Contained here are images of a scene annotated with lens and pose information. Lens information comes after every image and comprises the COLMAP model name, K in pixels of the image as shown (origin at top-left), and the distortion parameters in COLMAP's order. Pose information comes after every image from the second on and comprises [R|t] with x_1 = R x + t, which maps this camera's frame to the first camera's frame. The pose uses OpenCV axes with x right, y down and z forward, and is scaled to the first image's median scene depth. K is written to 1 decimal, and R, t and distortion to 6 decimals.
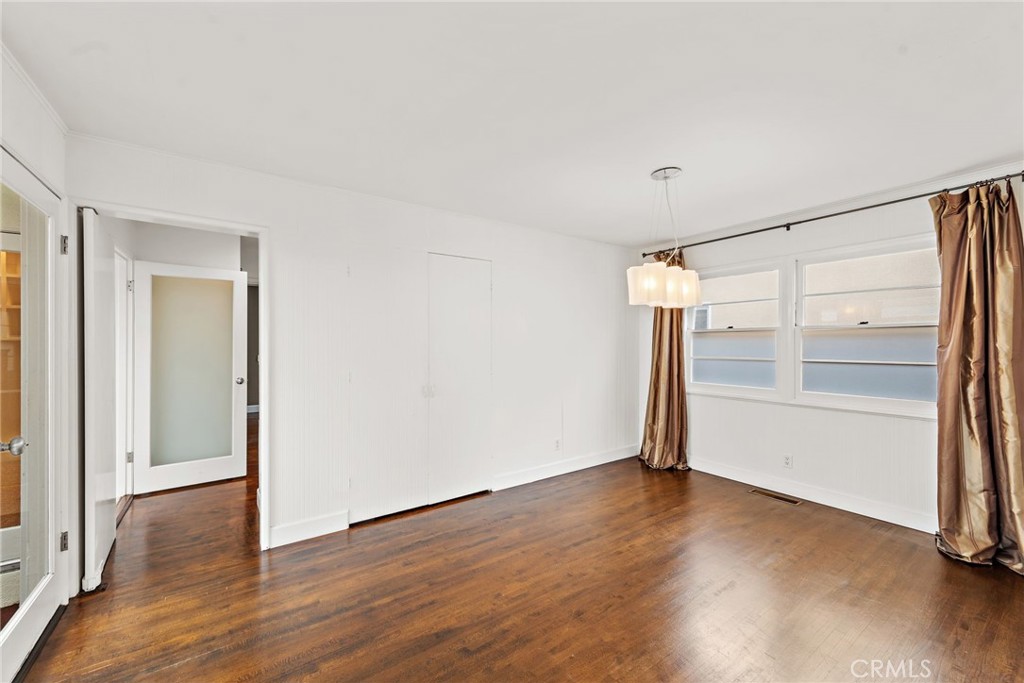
lens RADIAL K [[402.2, 0, 512.6], [0, 402.2, 339.3], [0, 0, 1]] dist [0.008730, -0.000664]
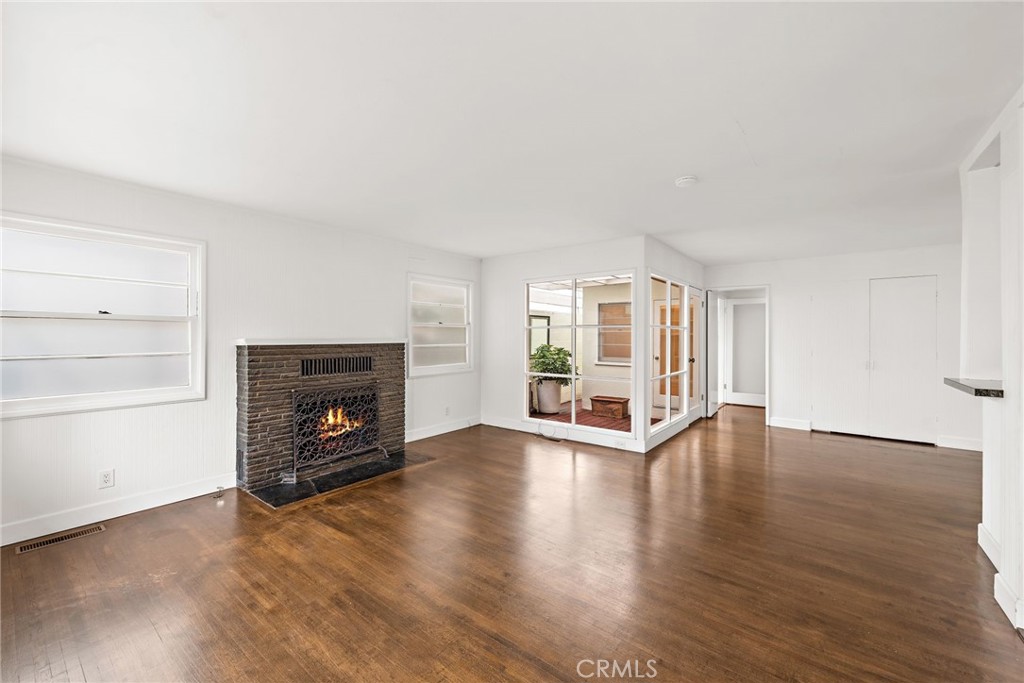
lens RADIAL K [[402.2, 0, 512.6], [0, 402.2, 339.3], [0, 0, 1]] dist [0.008730, -0.000664]
pose [[0.298954, 0.006286, -0.954247, 1.169582], [-0.000938, 0.999980, 0.006293, 0.021145], [0.954267, -0.000987, 0.298954, -1.091614]]
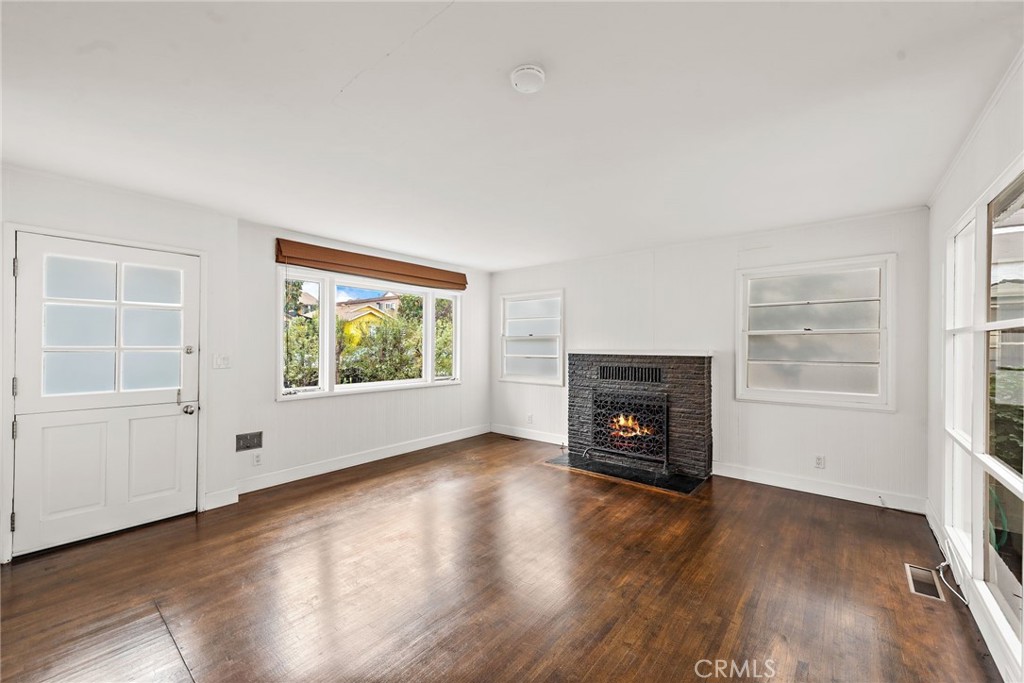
lens RADIAL K [[403.5, 0, 510.2], [0, 403.5, 344.7], [0, 0, 1]] dist [0.014565, -0.004807]
pose [[-0.964454, 0.000747, -0.264250, 0.457986], [-0.000093, 0.999995, 0.003165, 0.000312], [0.264251, 0.003077, -0.964449, 0.289050]]
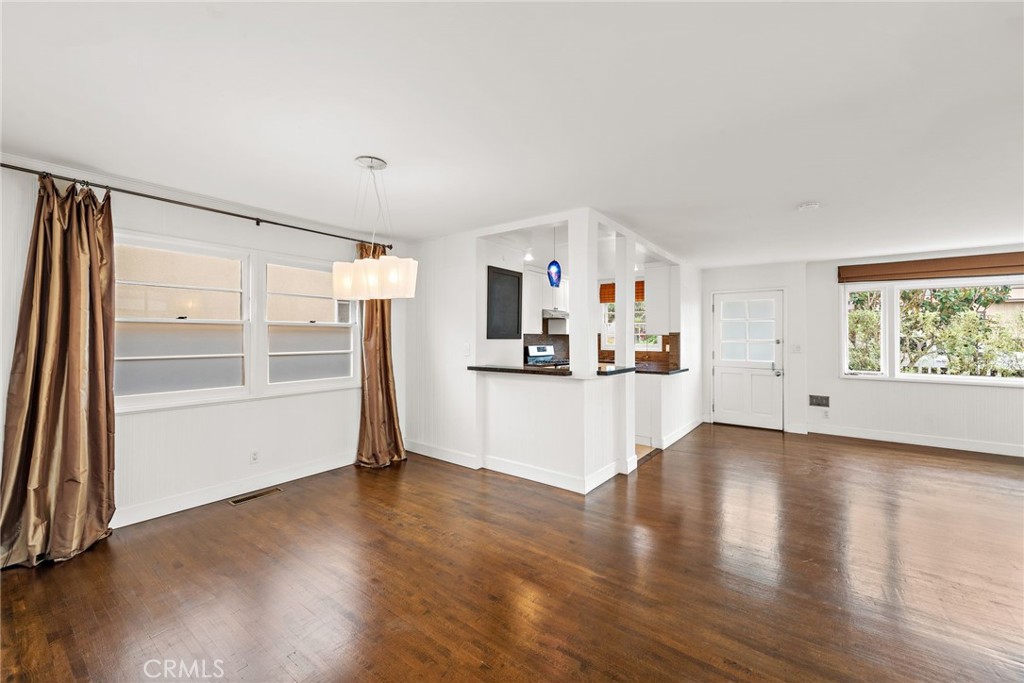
lens RADIAL K [[402.2, 0, 512.6], [0, 402.2, 339.3], [0, 0, 1]] dist [0.008730, -0.000664]
pose [[-0.307589, -0.001624, 0.951518, -0.630856], [-0.004595, 0.999989, 0.000221, 0.012369], [-0.951508, -0.004304, -0.307593, 0.963252]]
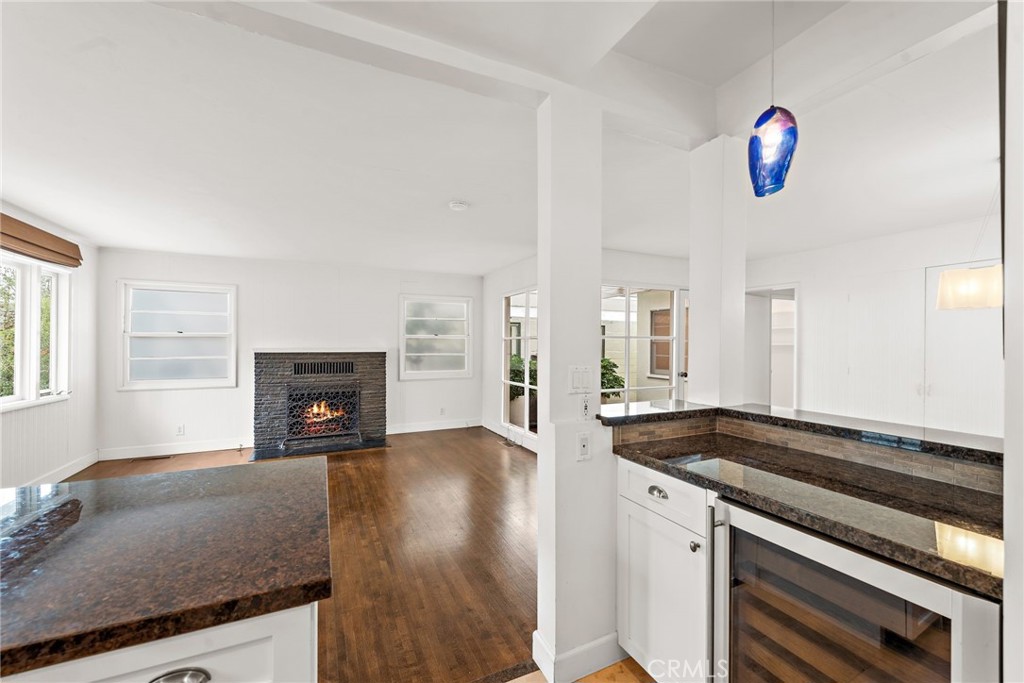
lens RADIAL K [[413.4, 0, 515.4], [0, 413.4, 345.1], [0, 0, 1]] dist [0.008223, -0.000058]
pose [[-0.165309, 0.002197, -0.986239, 1.446717], [-0.003441, 0.999990, 0.002805, 0.002571], [0.986236, 0.003857, -0.165300, 0.061830]]
